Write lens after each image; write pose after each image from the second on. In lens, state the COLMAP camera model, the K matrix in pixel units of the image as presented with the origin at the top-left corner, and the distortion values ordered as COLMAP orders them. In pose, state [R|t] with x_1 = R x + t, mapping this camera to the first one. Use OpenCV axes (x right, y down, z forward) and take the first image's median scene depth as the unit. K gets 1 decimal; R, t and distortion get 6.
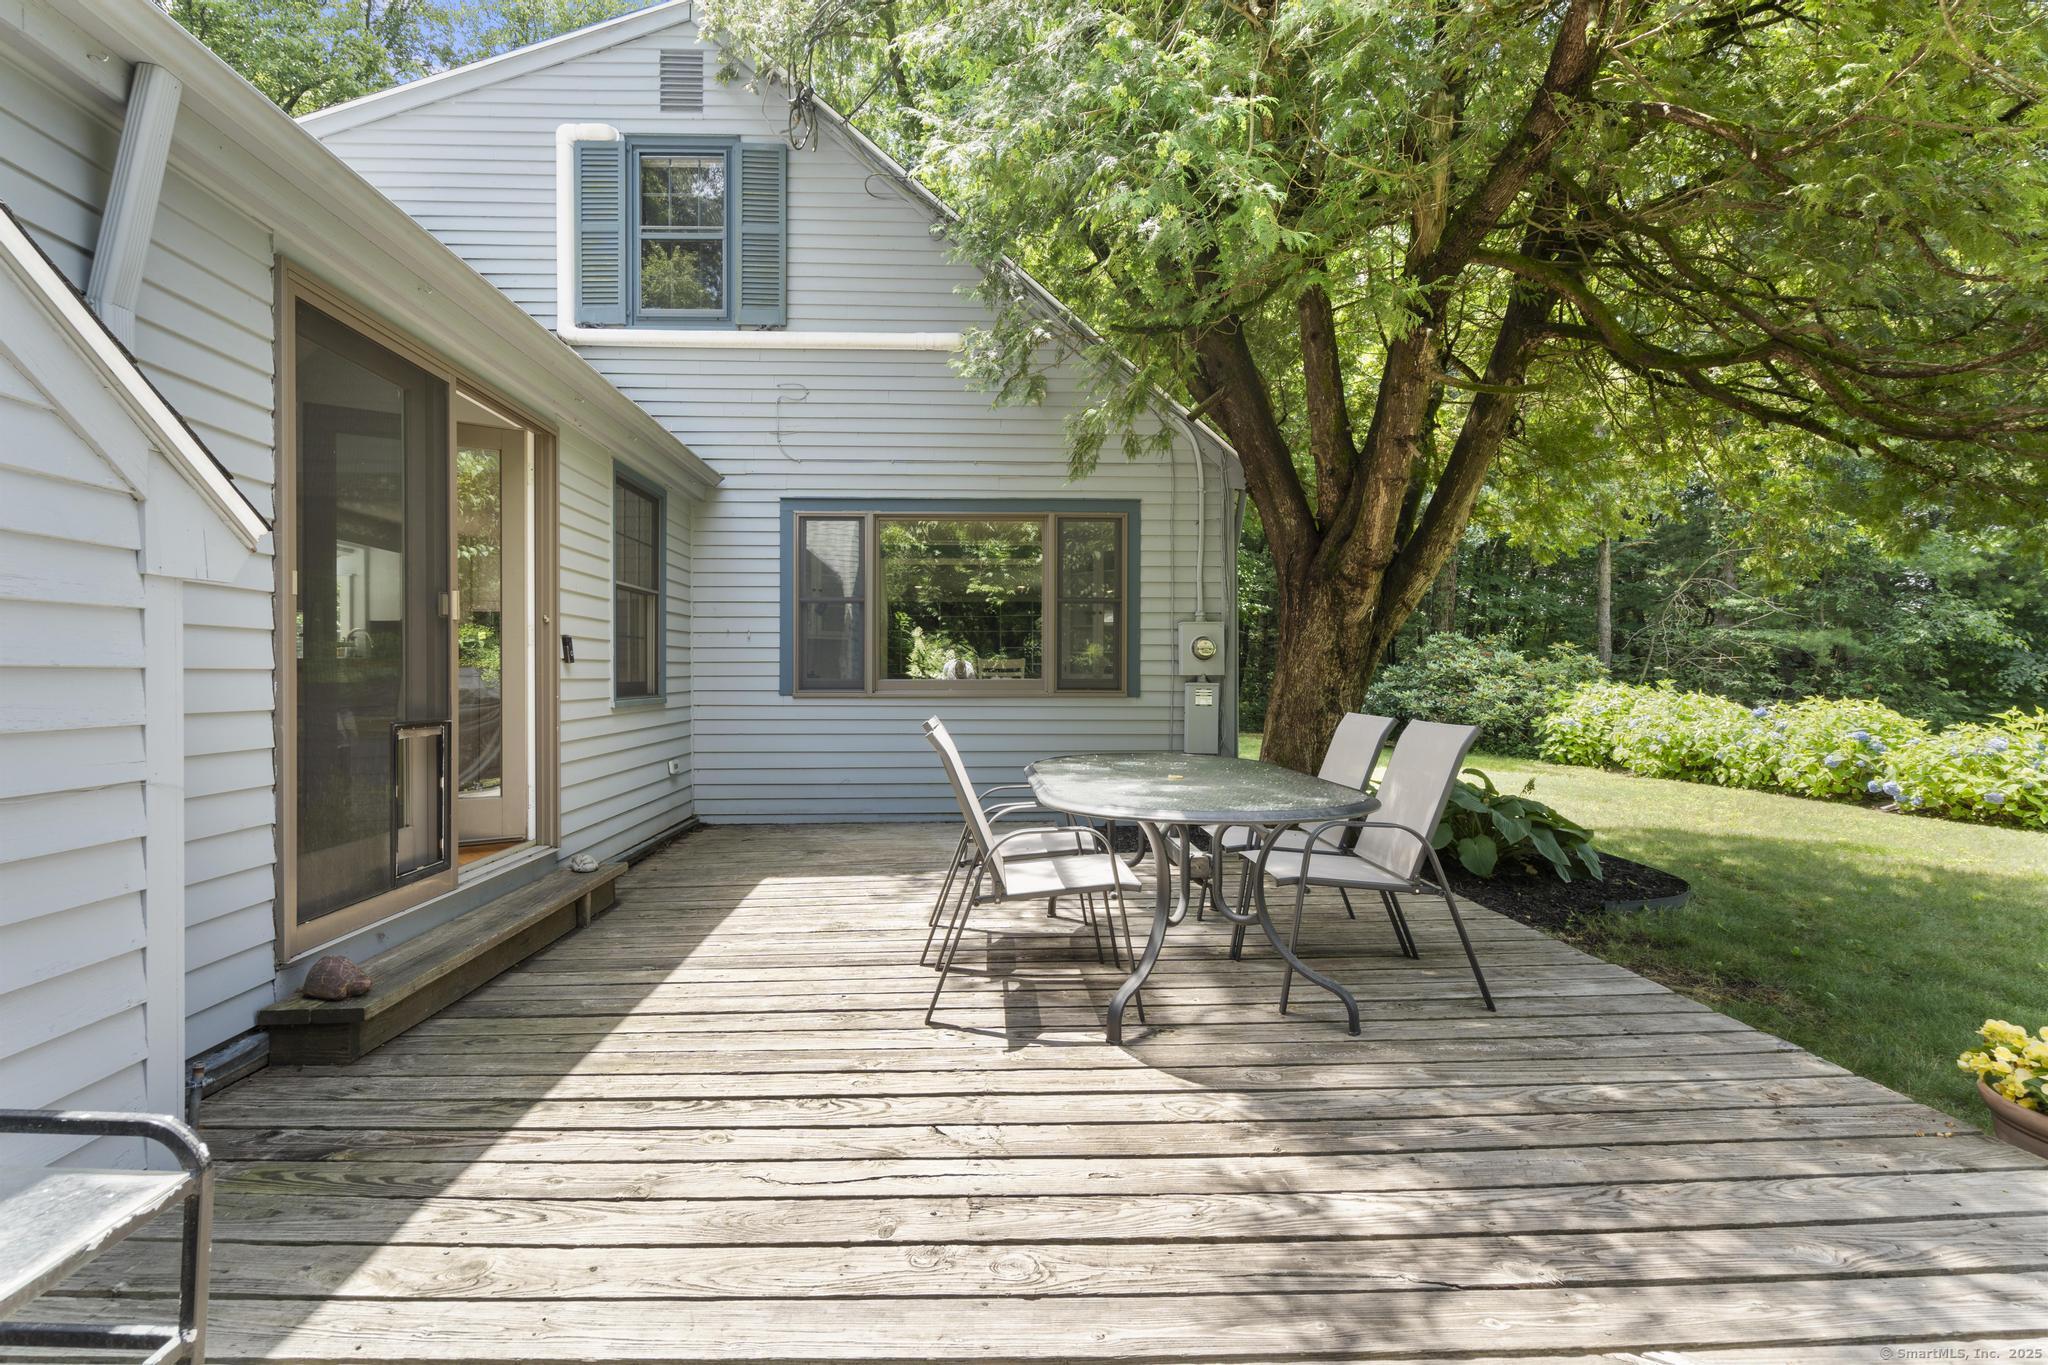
lens RADIAL K [[915.3, 0, 1012.6], [0, 915.3, 686.0], [0, 0, 1]] dist [-0.005430, 0.002836]
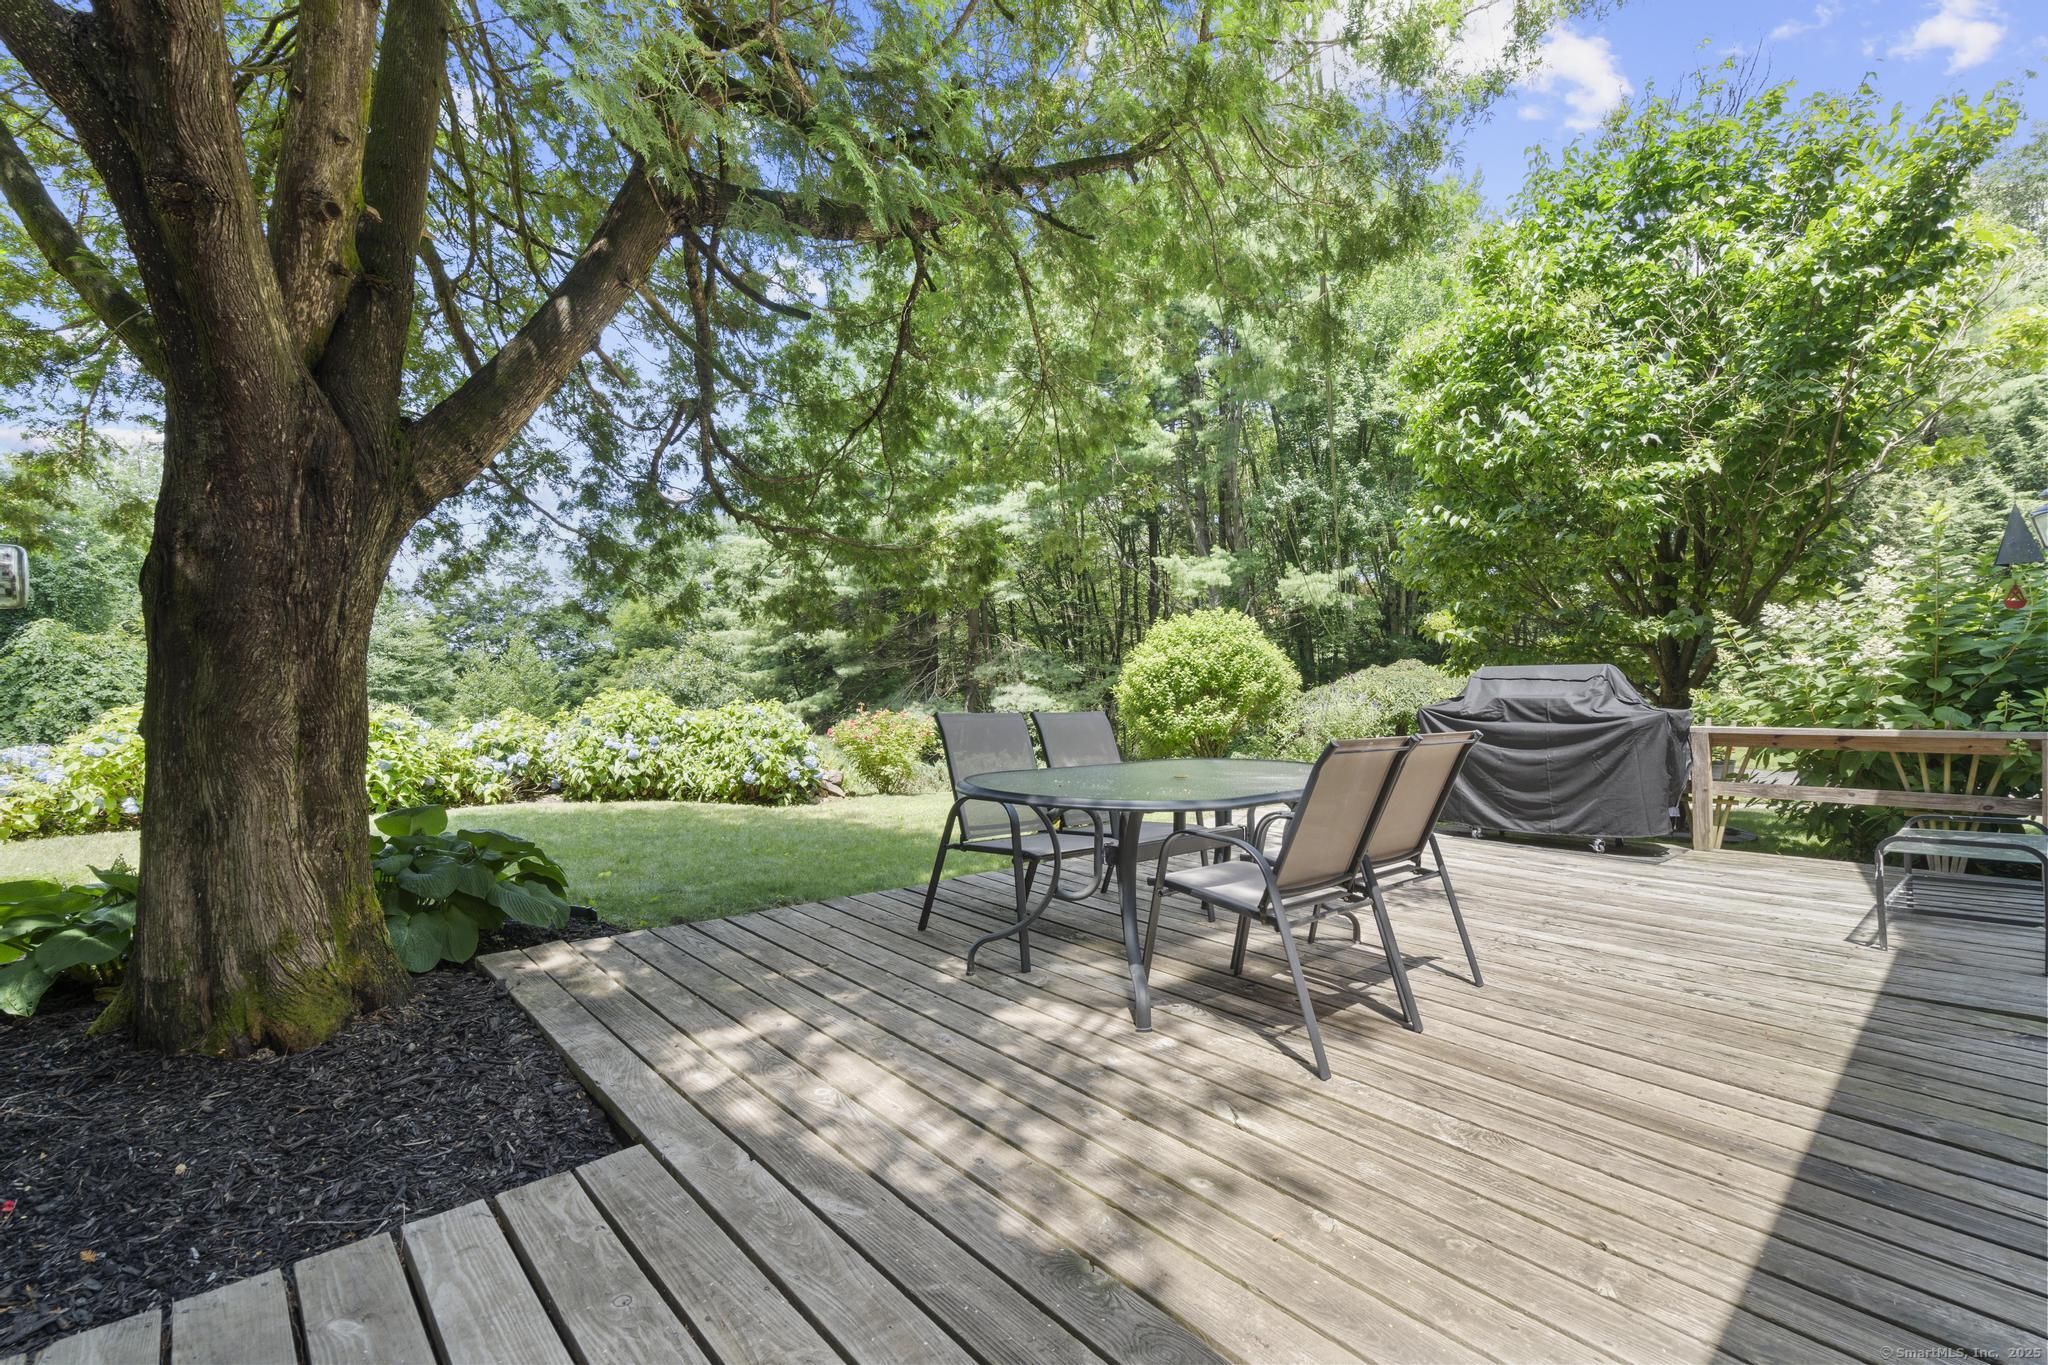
lens RADIAL K [[915.3, 0, 1022.8], [0, 915.3, 677.9], [0, 0, 1]] dist [-0.005430, 0.002836]
pose [[-0.634365, -0.005866, 0.773011, -0.618545], [-0.007249, 0.999972, 0.001639, -0.011664], [-0.773000, -0.004564, -0.634390, 2.202137]]
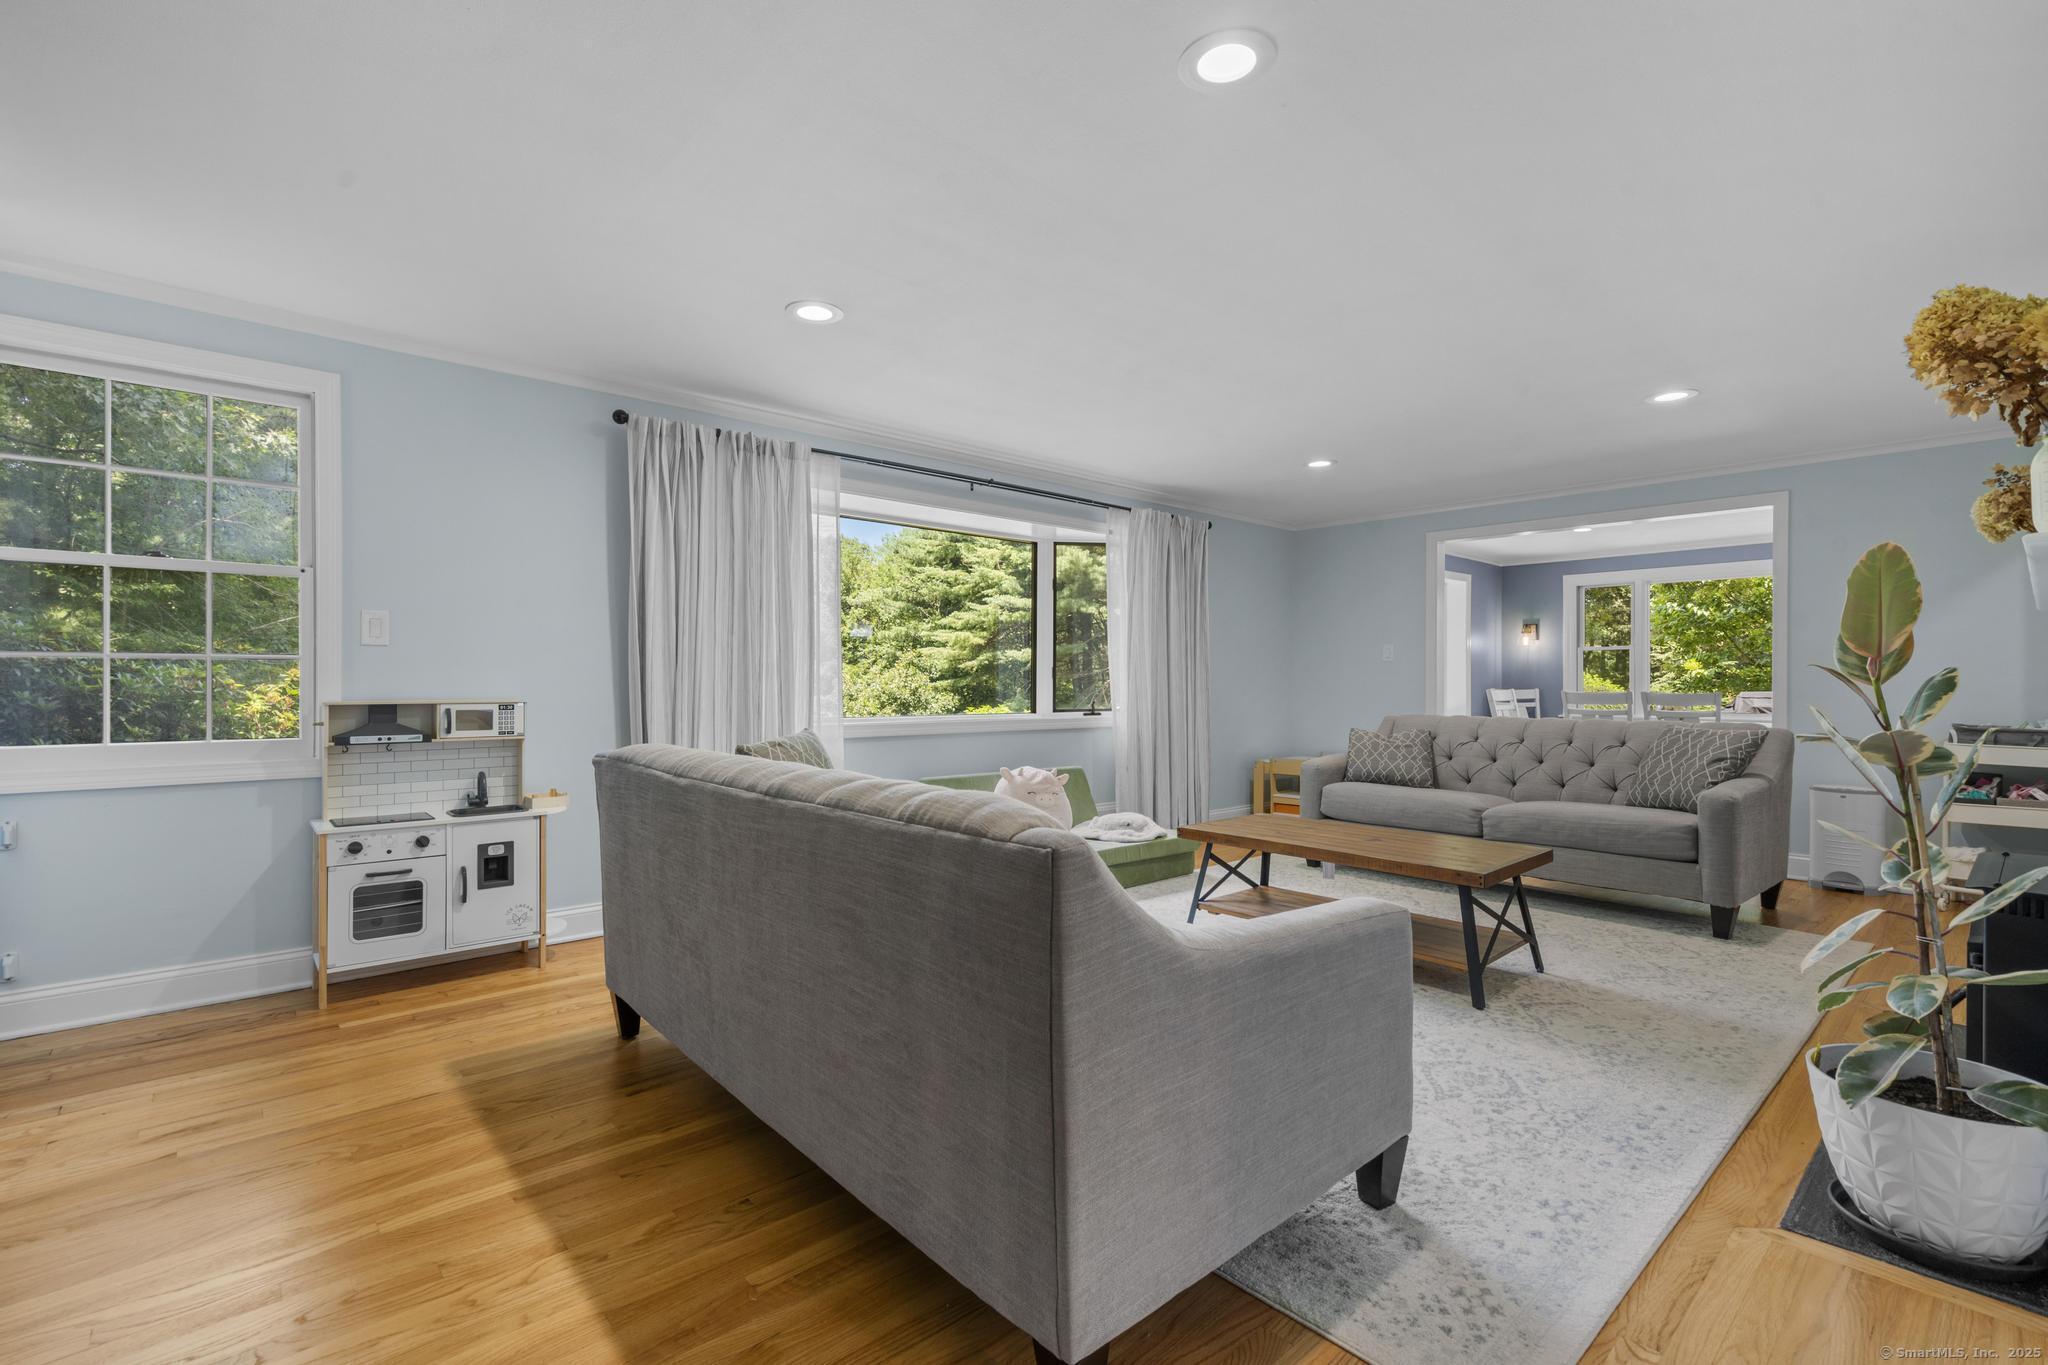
lens RADIAL K [[915.3, 0, 1021.5], [0, 915.3, 683.3], [0, 0, 1]] dist [-0.005430, 0.002836]
pose [[-0.624264, -0.004122, 0.781202, -0.703798], [-0.001134, 0.999990, 0.004370, -0.035370], [-0.781212, 0.001842, -0.624263, 3.087440]]
